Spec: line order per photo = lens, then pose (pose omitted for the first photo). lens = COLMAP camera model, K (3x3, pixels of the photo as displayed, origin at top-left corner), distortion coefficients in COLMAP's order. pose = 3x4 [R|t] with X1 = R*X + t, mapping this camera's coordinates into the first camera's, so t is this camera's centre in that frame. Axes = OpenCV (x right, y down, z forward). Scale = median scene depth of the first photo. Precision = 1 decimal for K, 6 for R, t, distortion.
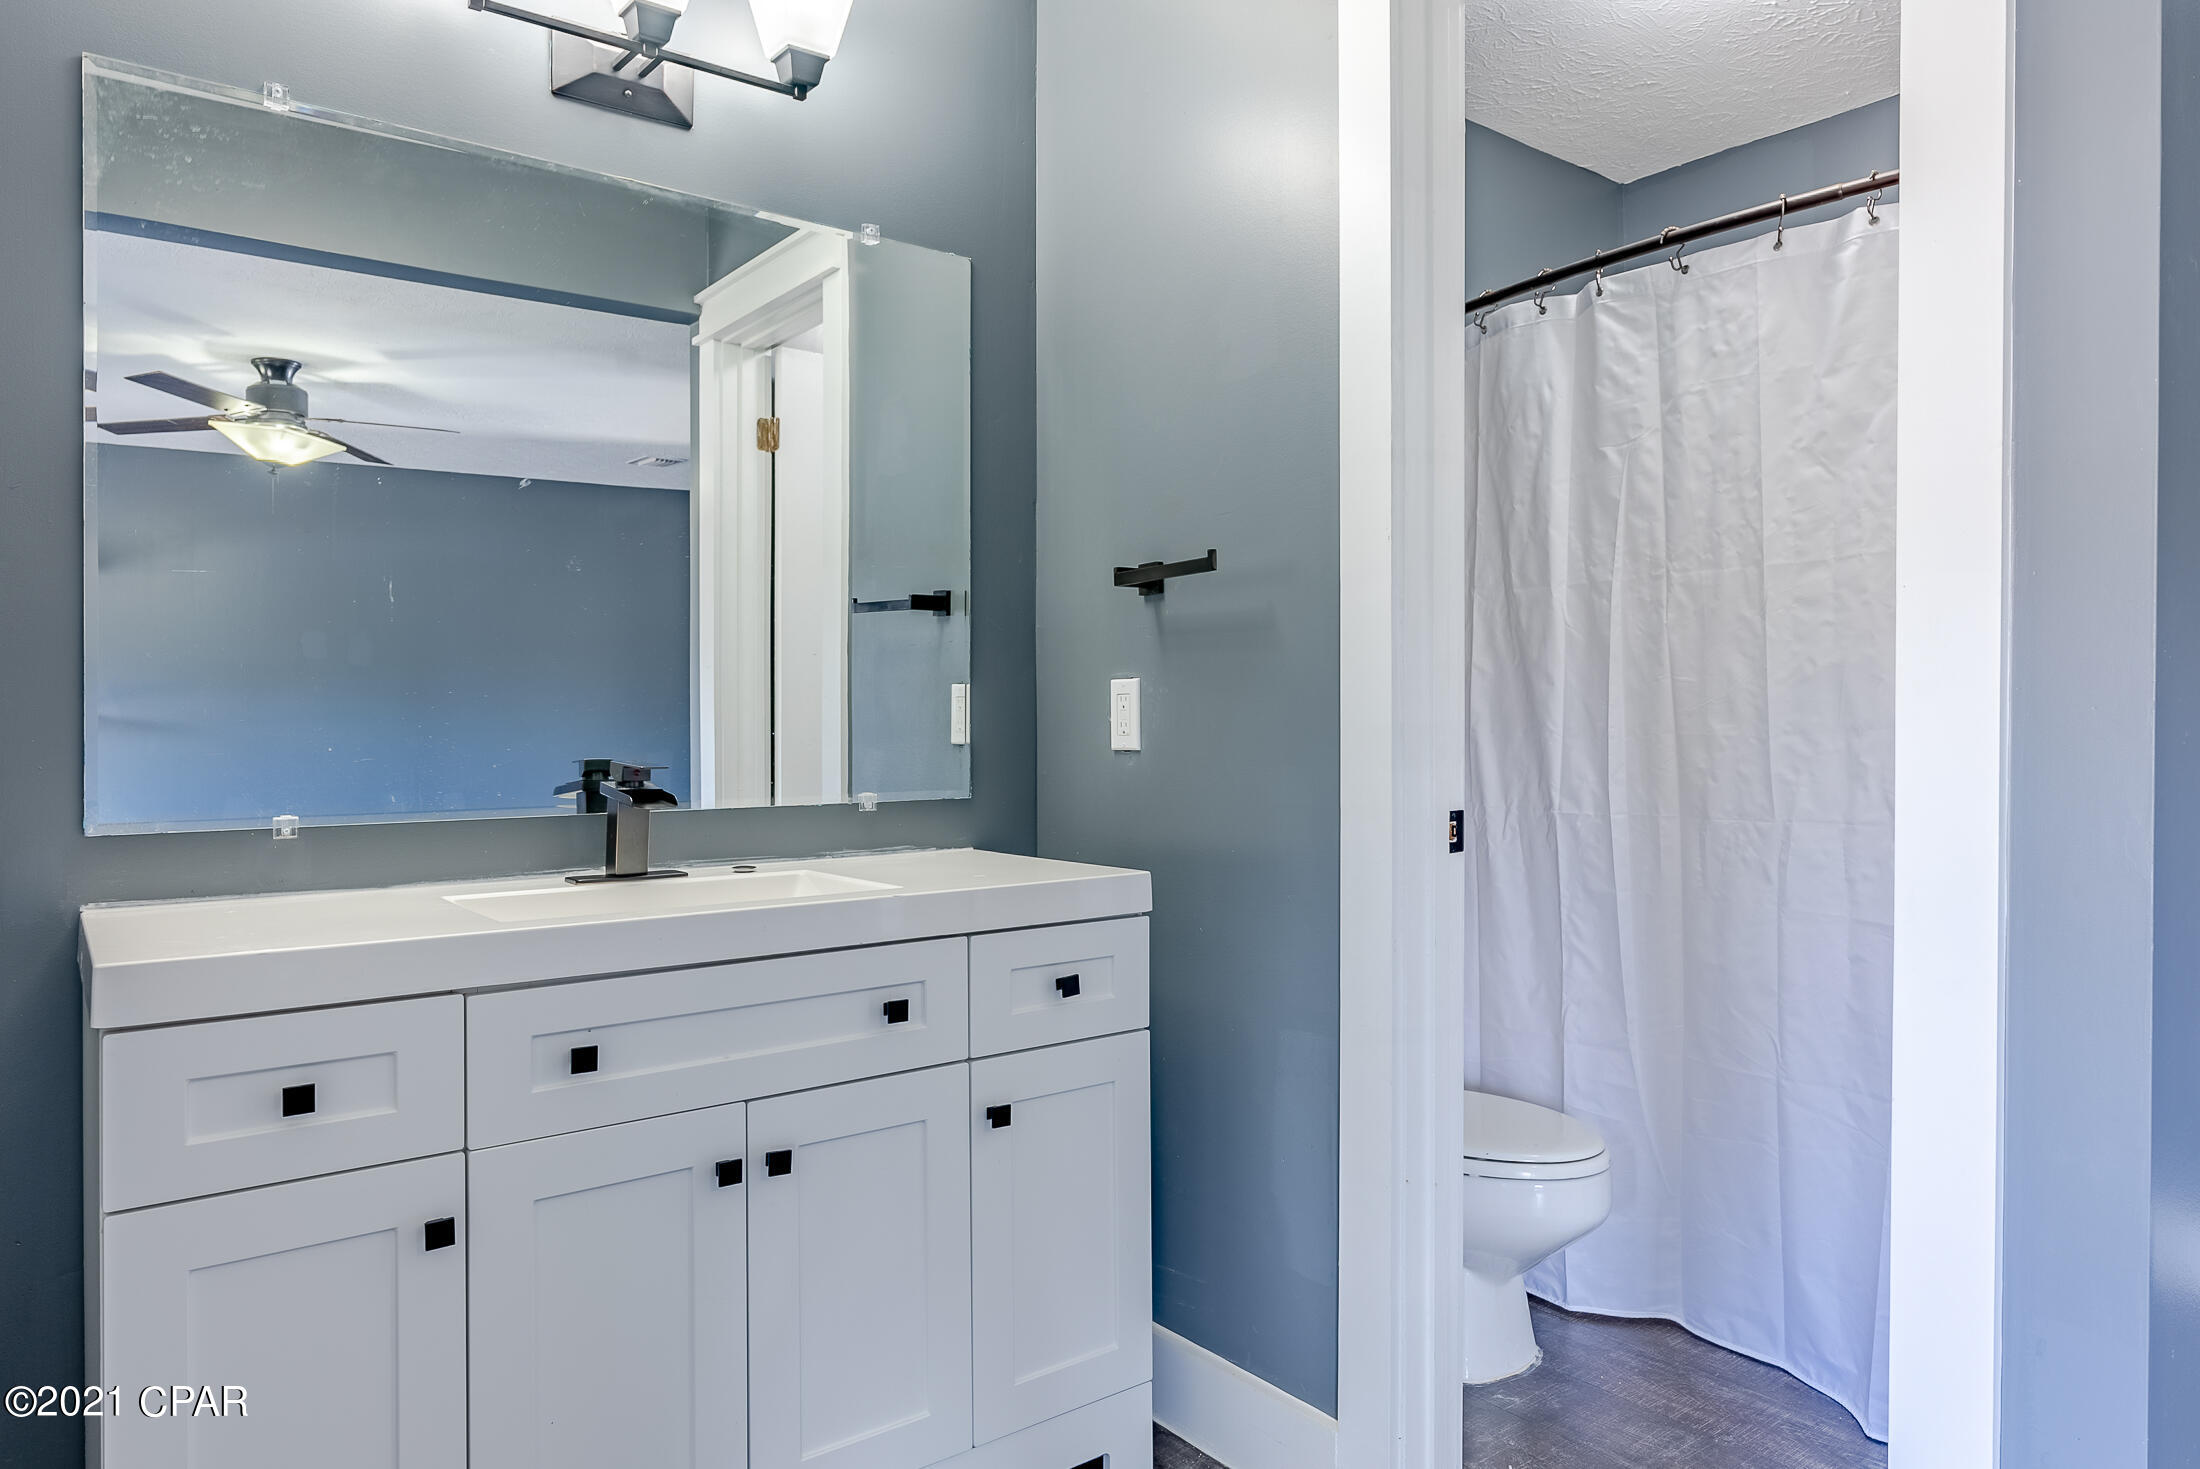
lens RADIAL K [[1399.4, 0, 1104.6], [0, 1399.4, 724.3], [0, 0, 1]] dist [-0.002458, -0.000599]
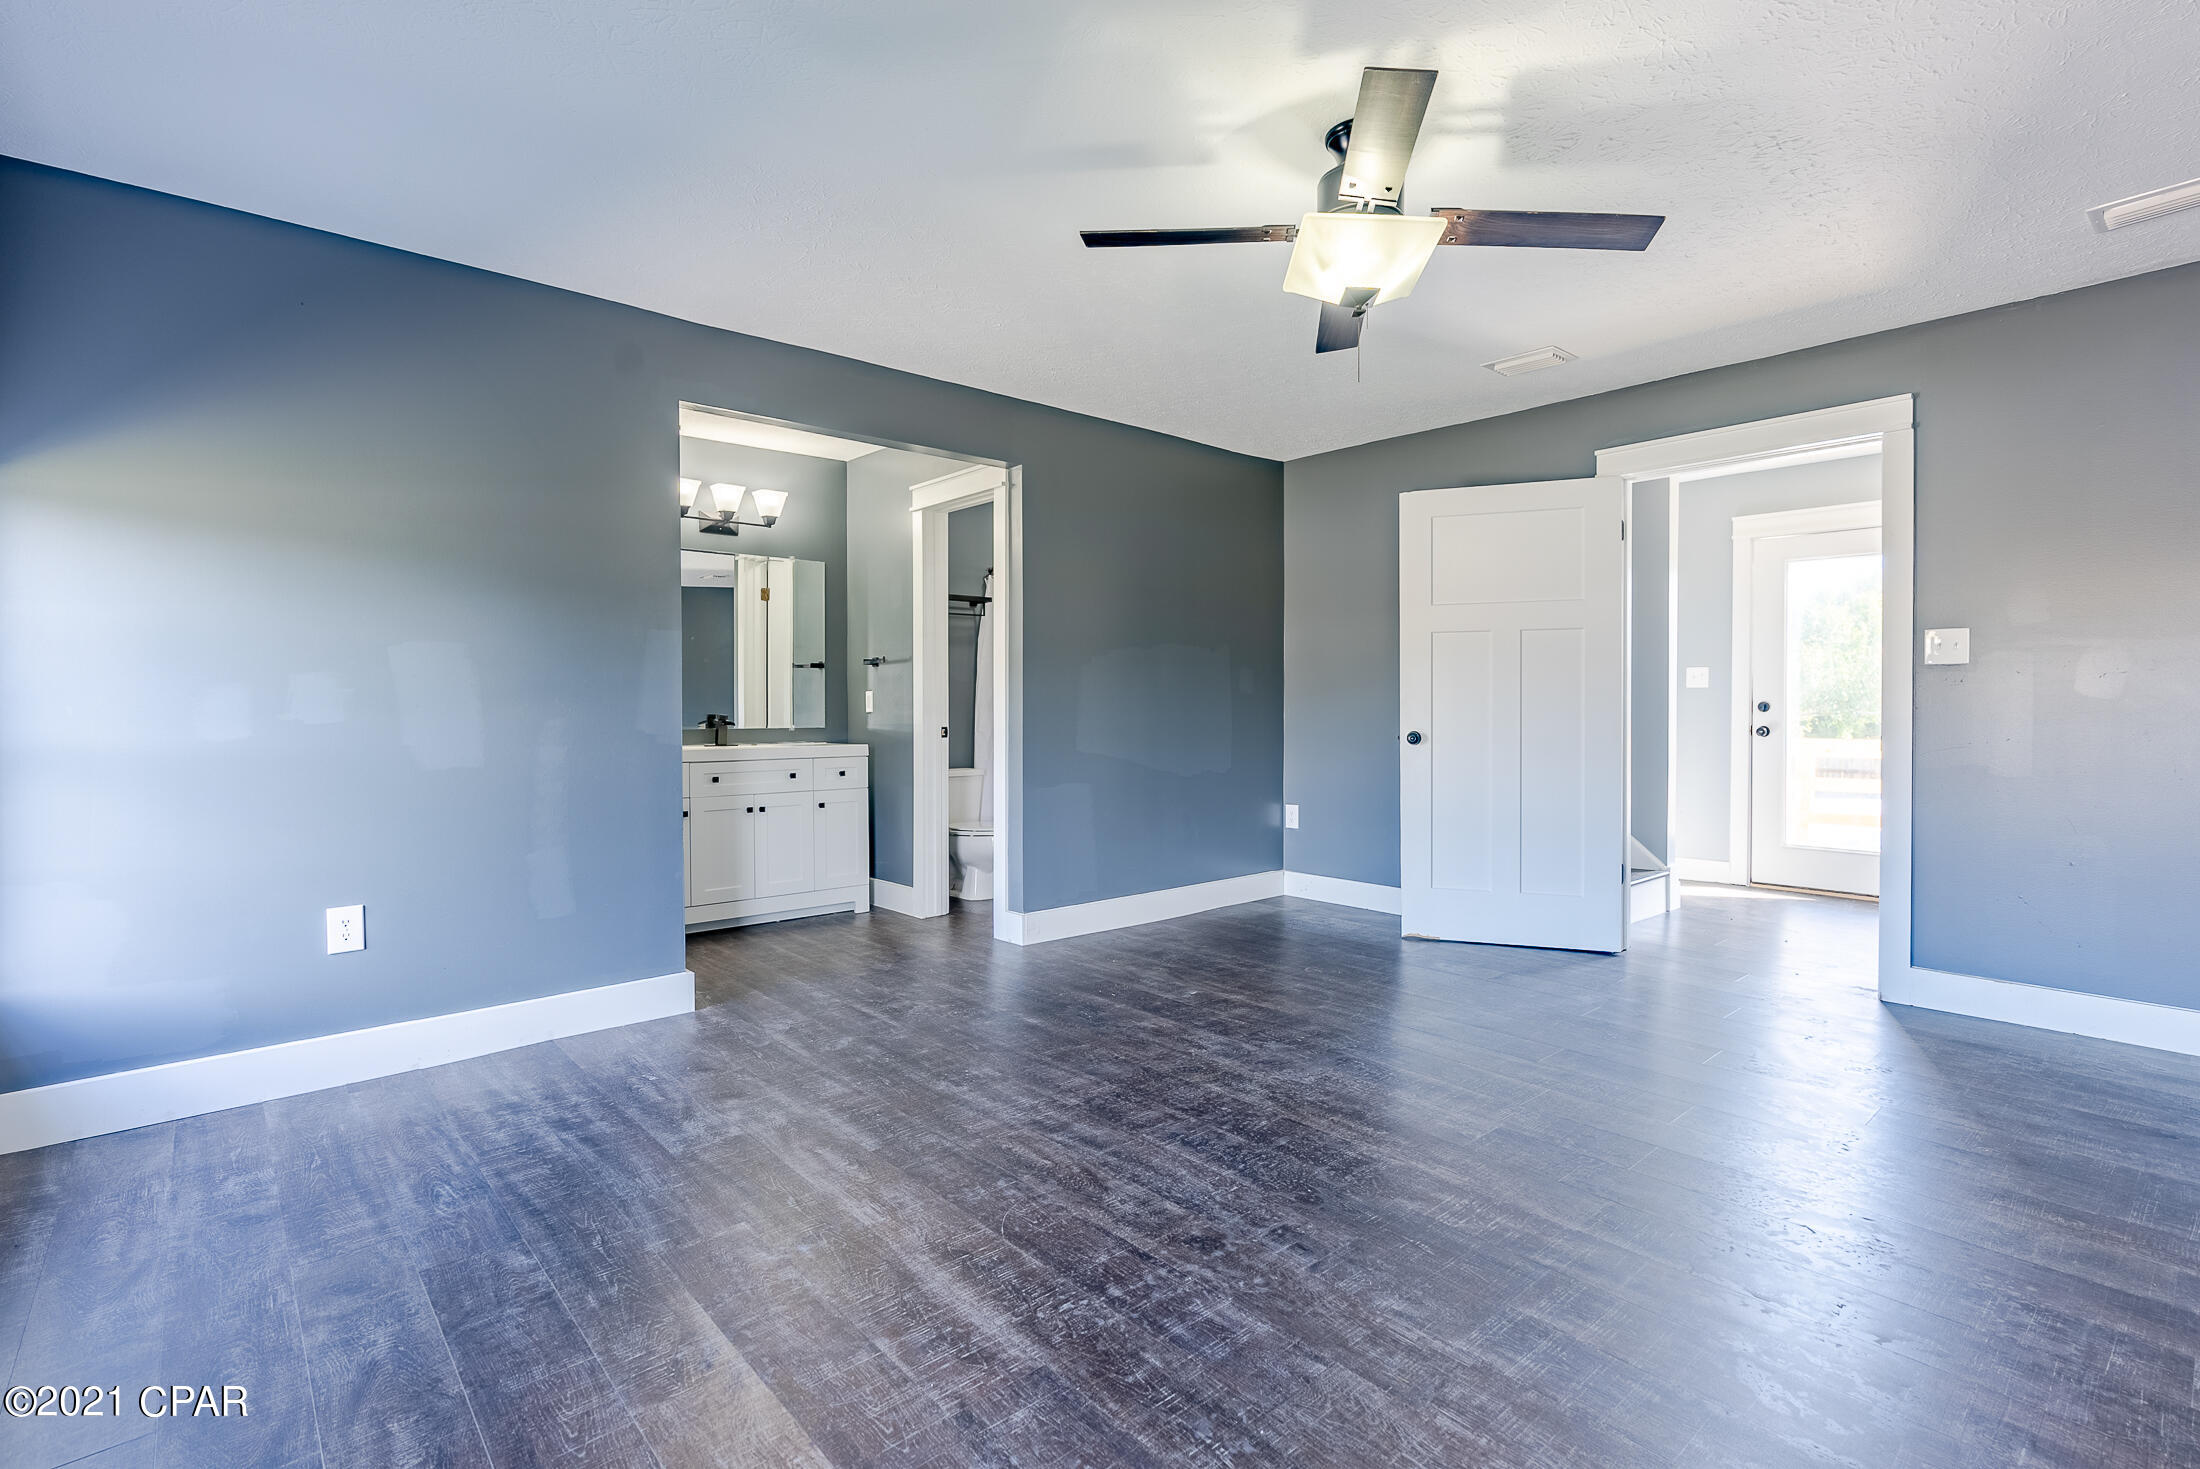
lens RADIAL K [[997.5, 0, 1094.5], [0, 997.5, 728.9], [0, 0, 1]] dist [-0.004695, 0.001025]
pose [[0.997613, 0.001363, 0.069045, 0.419542], [-0.002142, 0.999935, 0.011207, 0.031709], [-0.069025, -0.011328, 0.997551, -1.544302]]
